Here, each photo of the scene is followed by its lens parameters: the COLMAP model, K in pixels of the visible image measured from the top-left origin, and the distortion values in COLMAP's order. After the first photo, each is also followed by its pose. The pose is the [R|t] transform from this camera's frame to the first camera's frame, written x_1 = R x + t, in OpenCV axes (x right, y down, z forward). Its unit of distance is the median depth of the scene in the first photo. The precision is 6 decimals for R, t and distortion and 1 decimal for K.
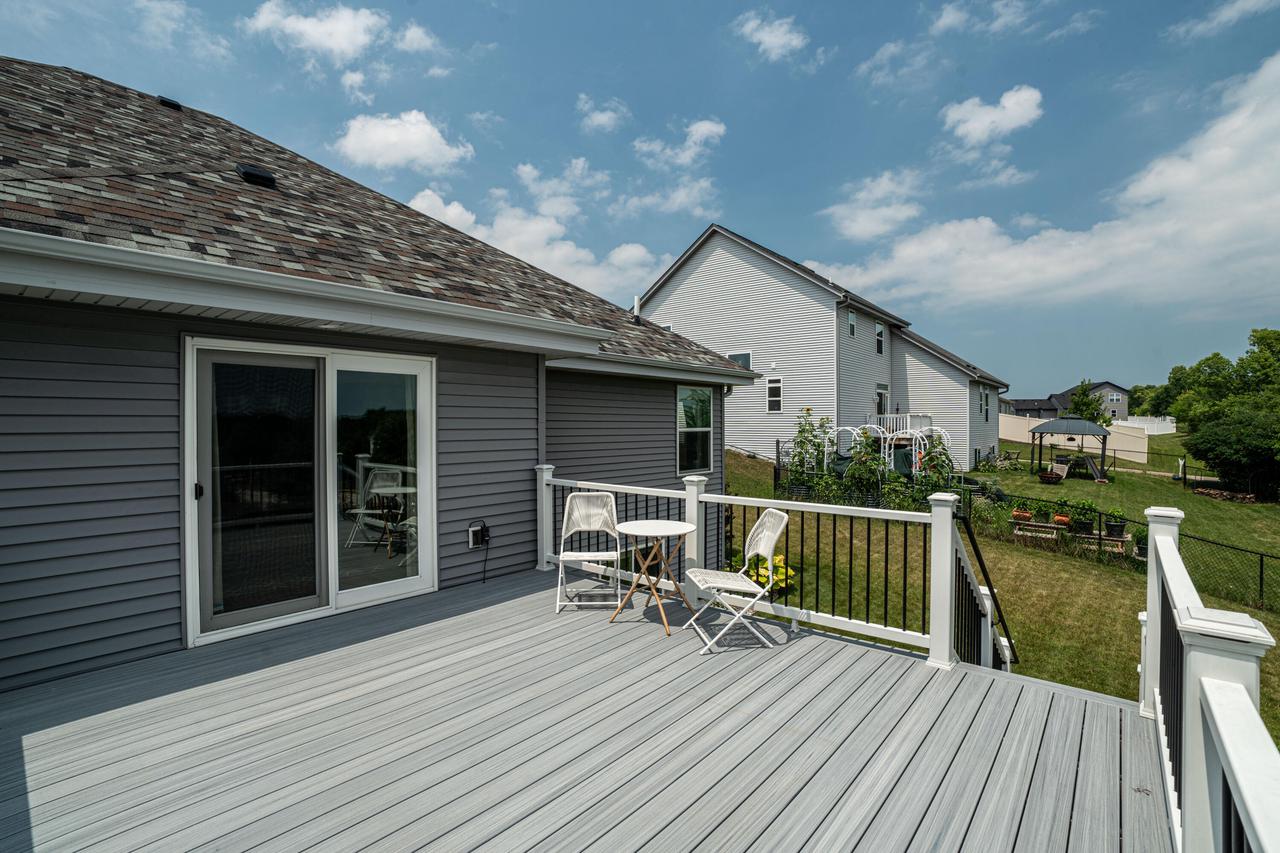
lens RADIAL K [[581.8, 0, 640.6], [0, 581.8, 421.5], [0, 0, 1]] dist [-0.004482, 0.000750]
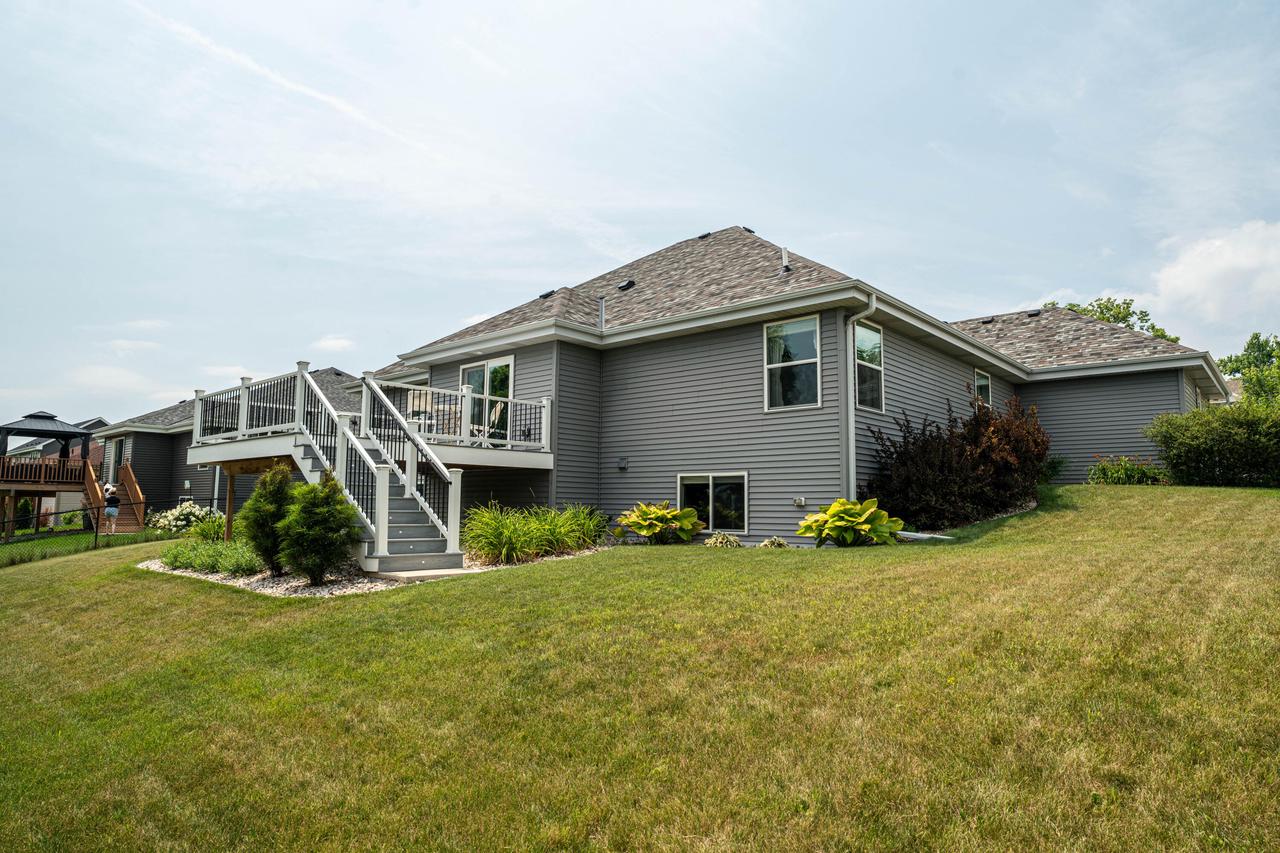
lens RADIAL K [[751.9, 0, 640.3], [0, 751.9, 443.5], [0, 0, 1]] dist [0.002038, 0.002294]
pose [[-0.026630, -0.082104, -0.996268, 0.699523], [-0.004760, 0.996620, -0.082006, 0.131496], [0.999634, 0.002559, -0.026931, 0.424583]]
